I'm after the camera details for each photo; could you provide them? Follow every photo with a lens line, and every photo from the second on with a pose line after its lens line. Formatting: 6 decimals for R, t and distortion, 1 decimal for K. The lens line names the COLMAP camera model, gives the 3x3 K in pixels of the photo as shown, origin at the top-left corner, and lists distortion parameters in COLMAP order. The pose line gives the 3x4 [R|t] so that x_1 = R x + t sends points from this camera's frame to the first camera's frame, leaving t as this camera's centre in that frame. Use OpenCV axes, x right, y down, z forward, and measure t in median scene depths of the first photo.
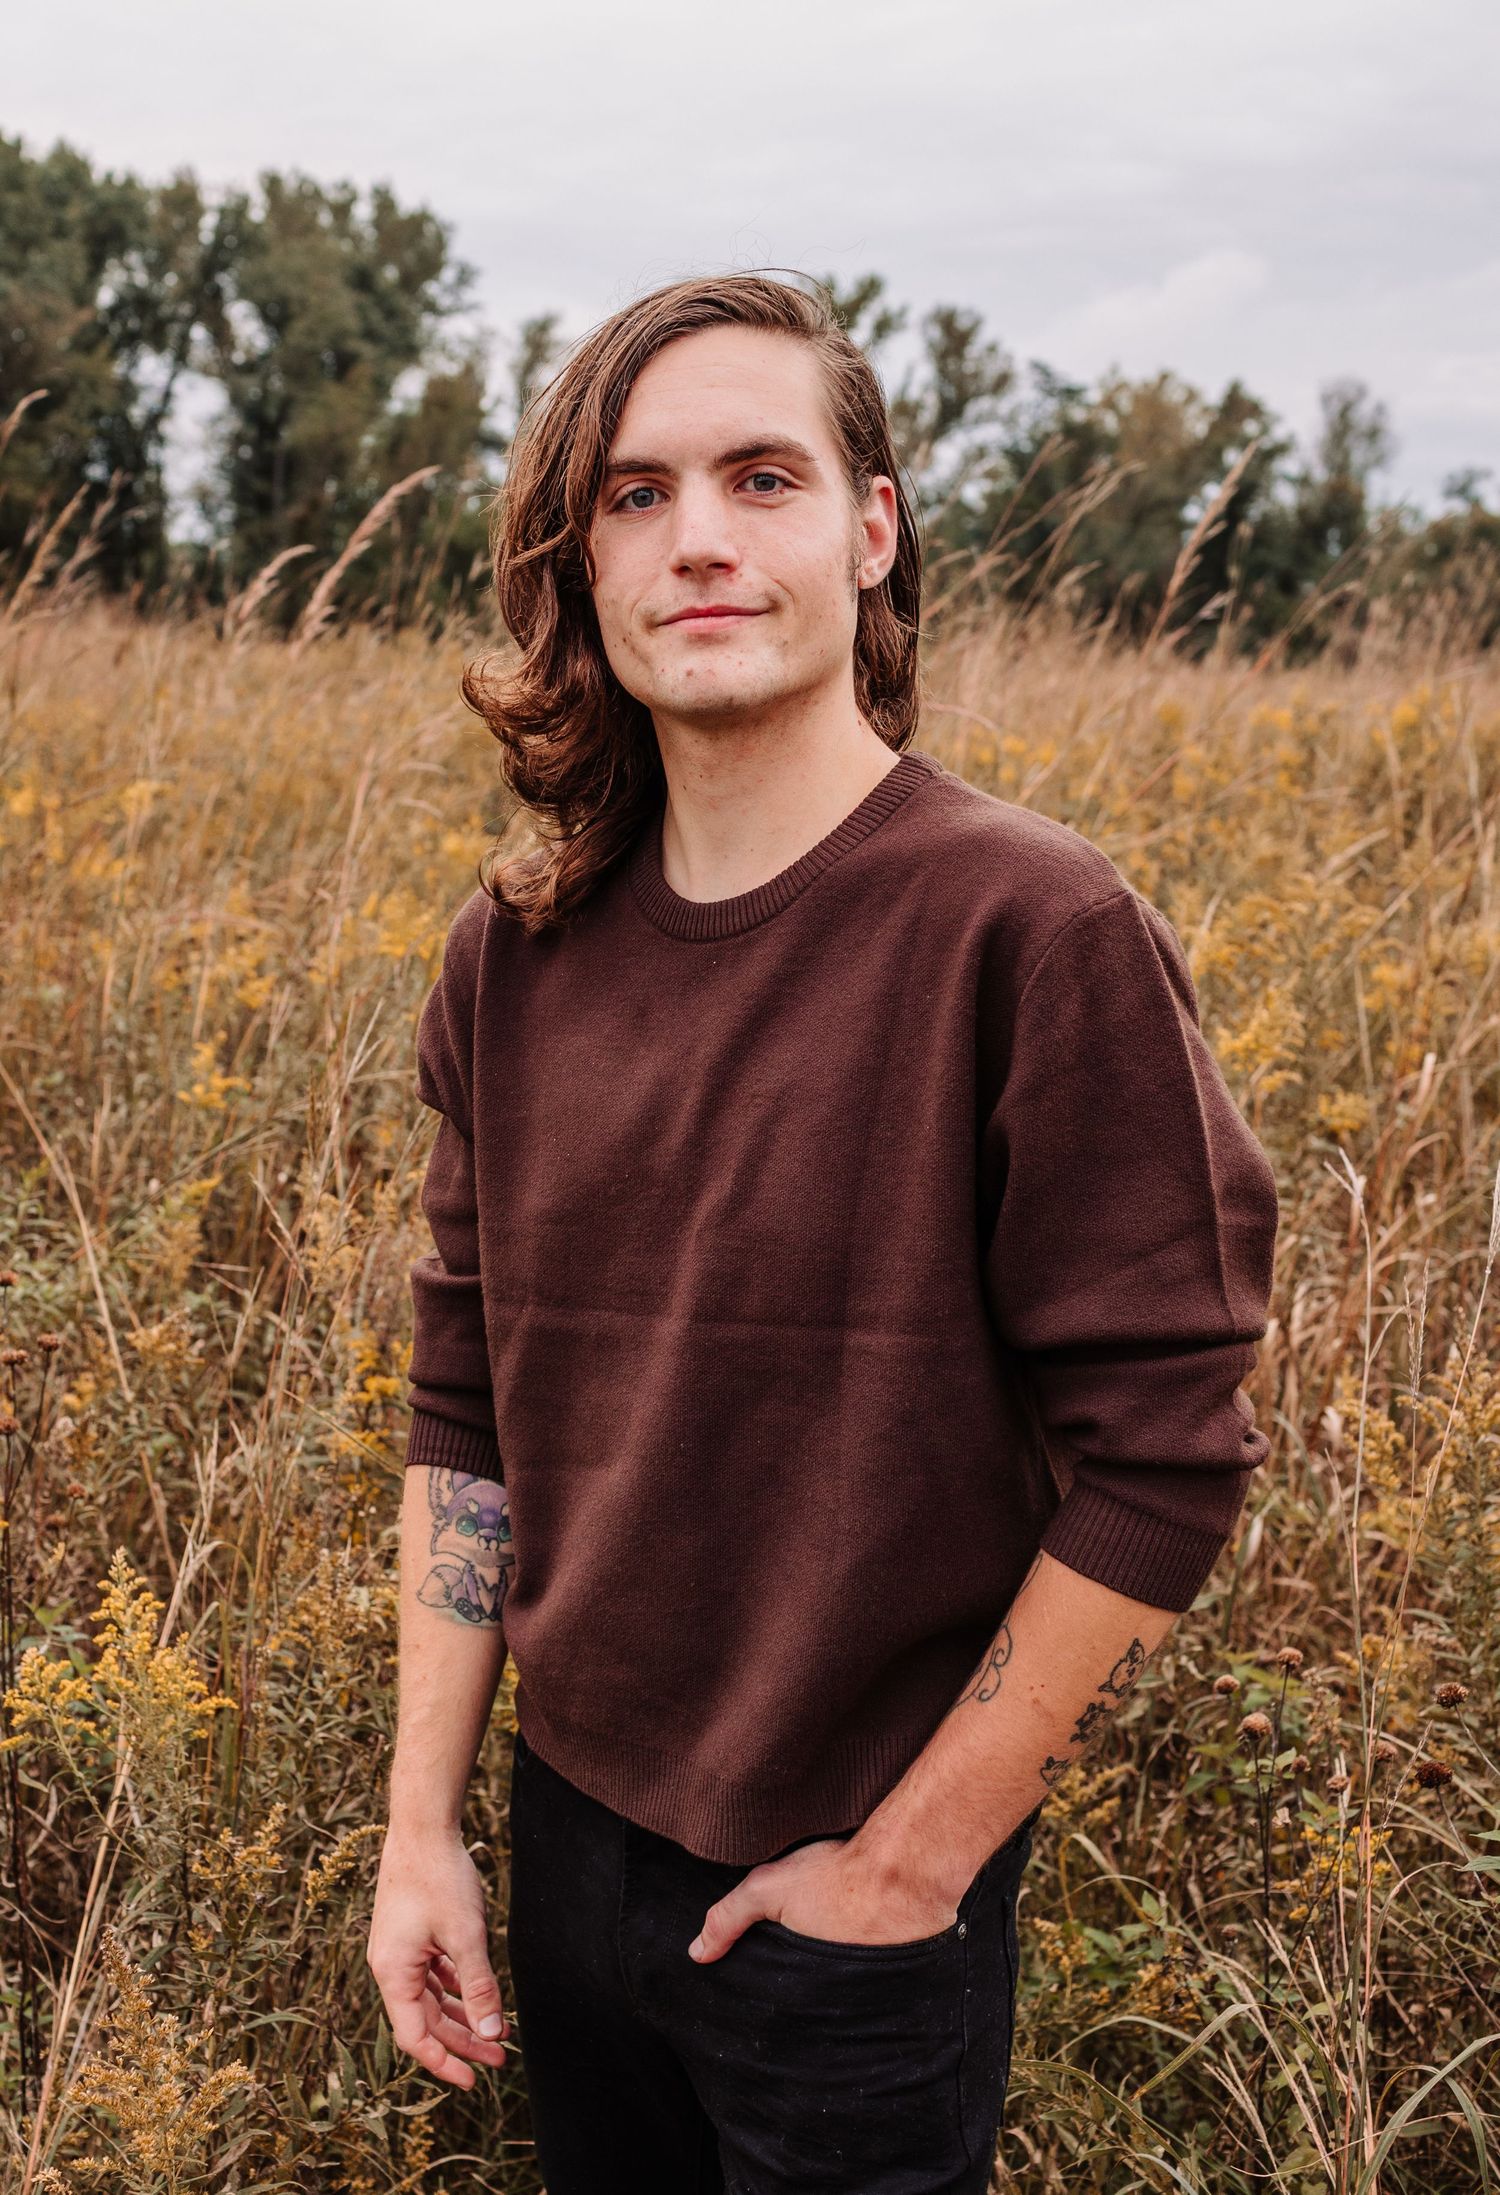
lens RADIAL K [[2199.0, 0, 759.9], [0, 2199.0, 1030.4], [0, 0, 1]] dist [-0.000437, 0.000000]
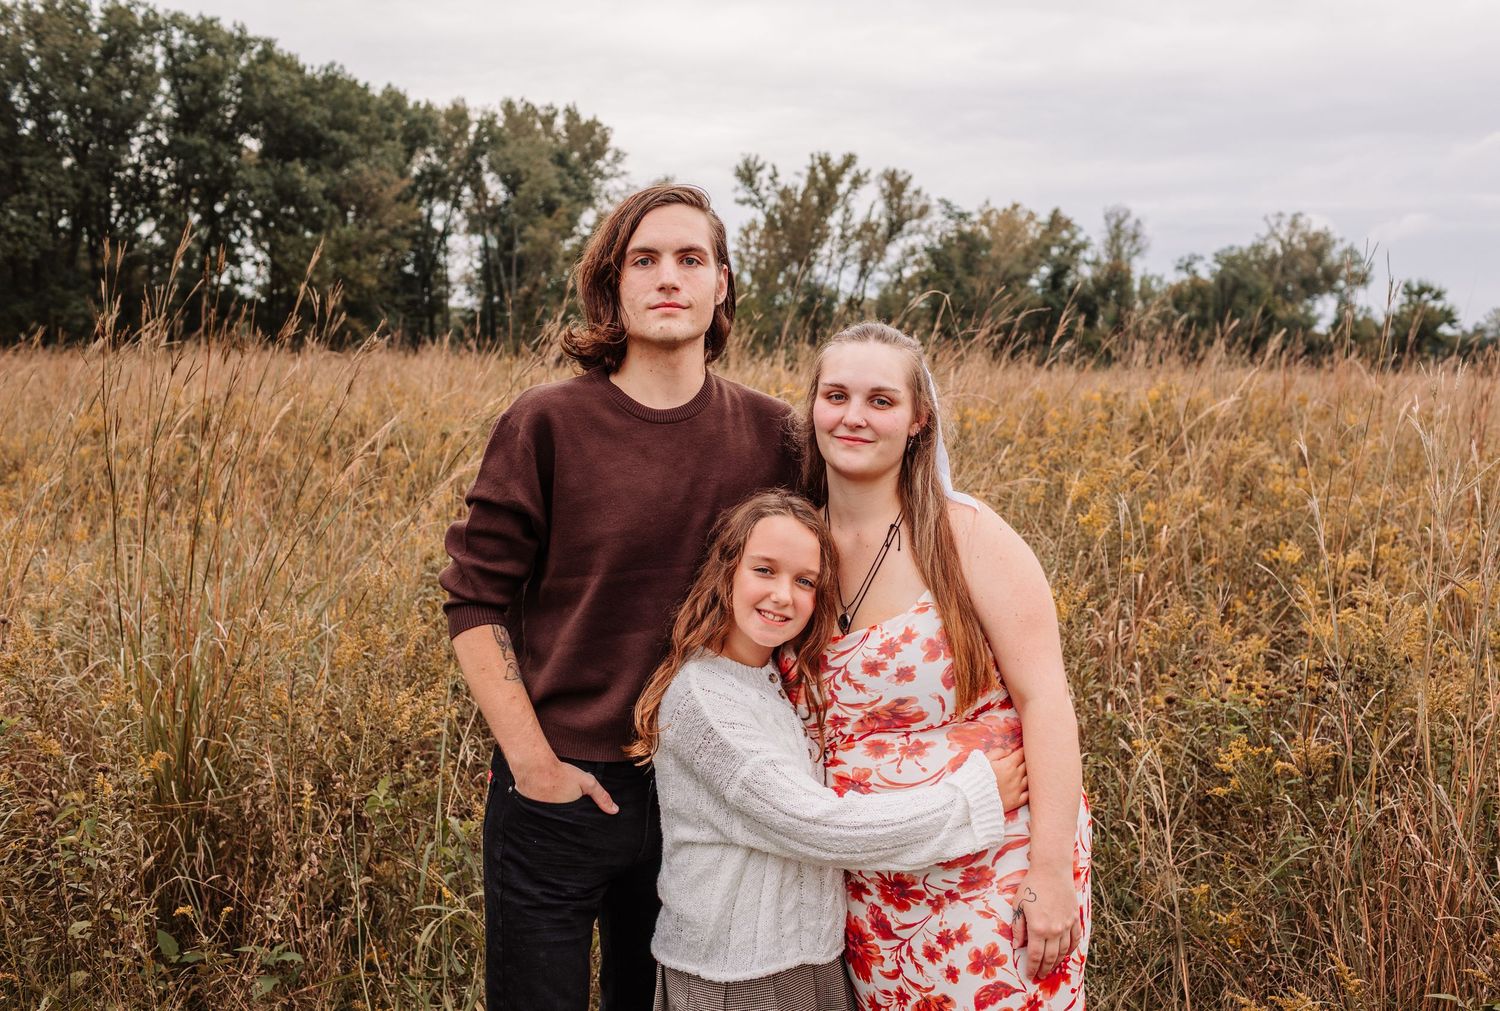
lens RADIAL K [[1502.4, 0, 764.5], [0, 1502.4, 511.2], [0, 0, 1]] dist [0.004957, 0.000000]
pose [[0.999525, -0.019572, 0.023810, -0.051595], [0.021201, 0.997308, -0.070200, 0.027434], [-0.022371, 0.070671, 0.997249, -0.183692]]
